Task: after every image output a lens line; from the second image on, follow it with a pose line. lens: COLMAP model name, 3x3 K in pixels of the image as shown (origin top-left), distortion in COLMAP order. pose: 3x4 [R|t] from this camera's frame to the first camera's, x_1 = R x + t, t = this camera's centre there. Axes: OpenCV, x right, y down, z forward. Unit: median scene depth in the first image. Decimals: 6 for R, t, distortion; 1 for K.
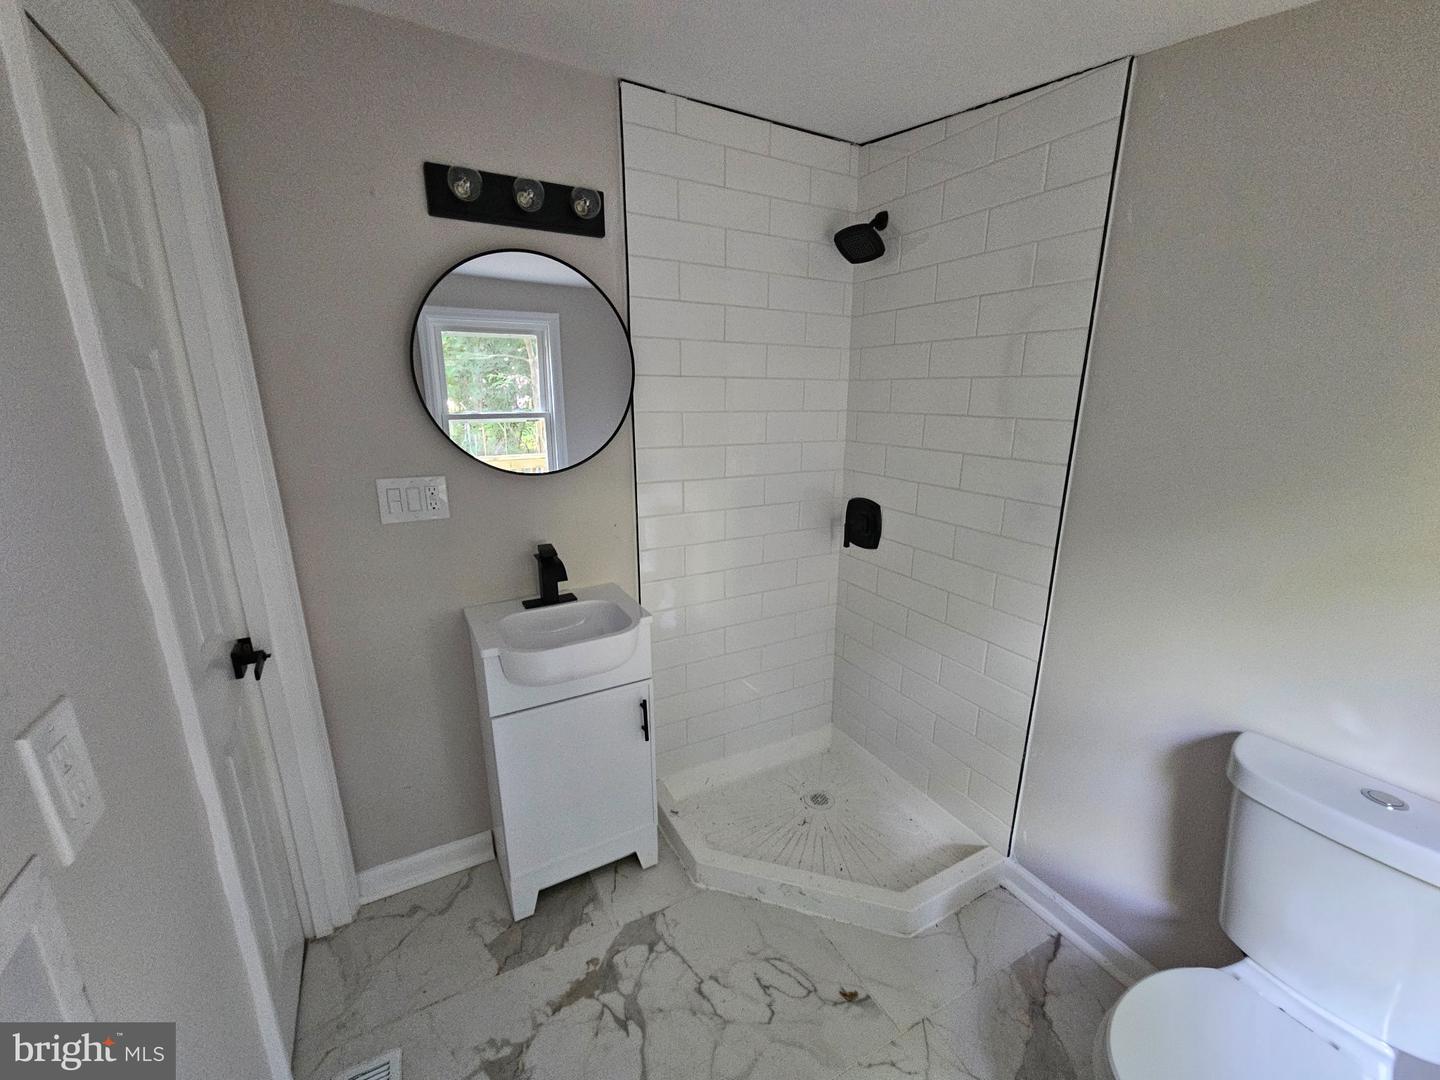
lens RADIAL K [[590.2, 0, 724.7], [0, 590.2, 546.2], [0, 0, 1]] dist [-0.013636, 0.000435]
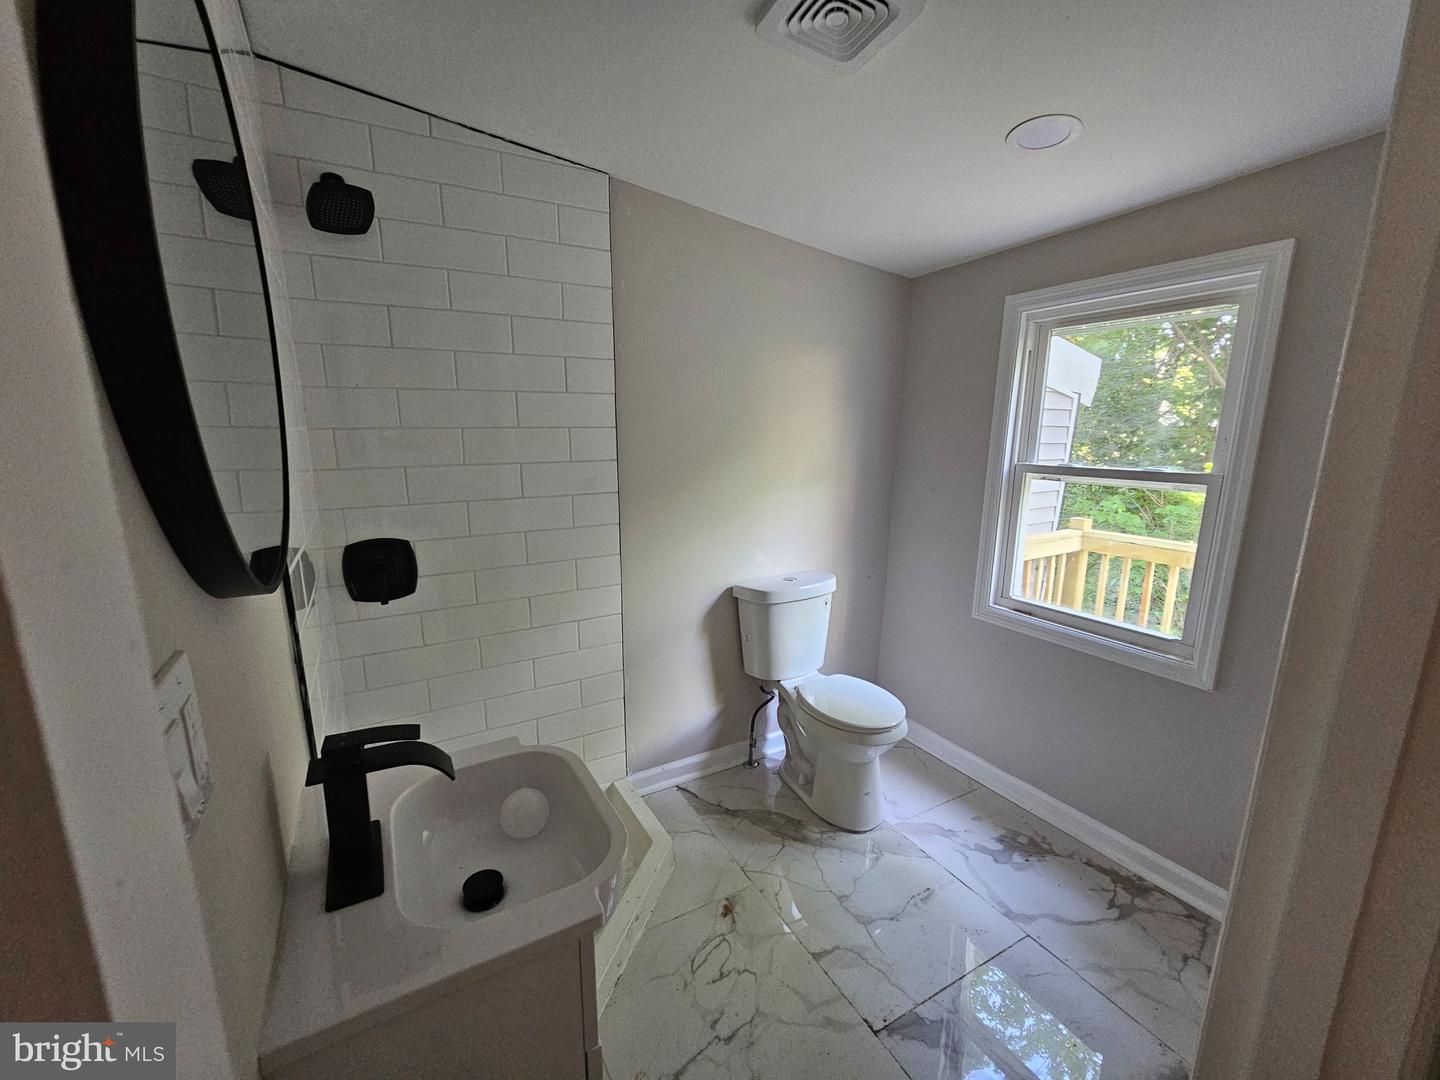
lens RADIAL K [[590.2, 0, 717.4], [0, 590.2, 544.4], [0, 0, 1]] dist [-0.013636, 0.000435]
pose [[-0.017382, -0.204923, 0.978624, -0.779102], [0.256075, 0.945214, 0.202475, -0.168257], [-0.966501, 0.254121, 0.036046, 0.779118]]
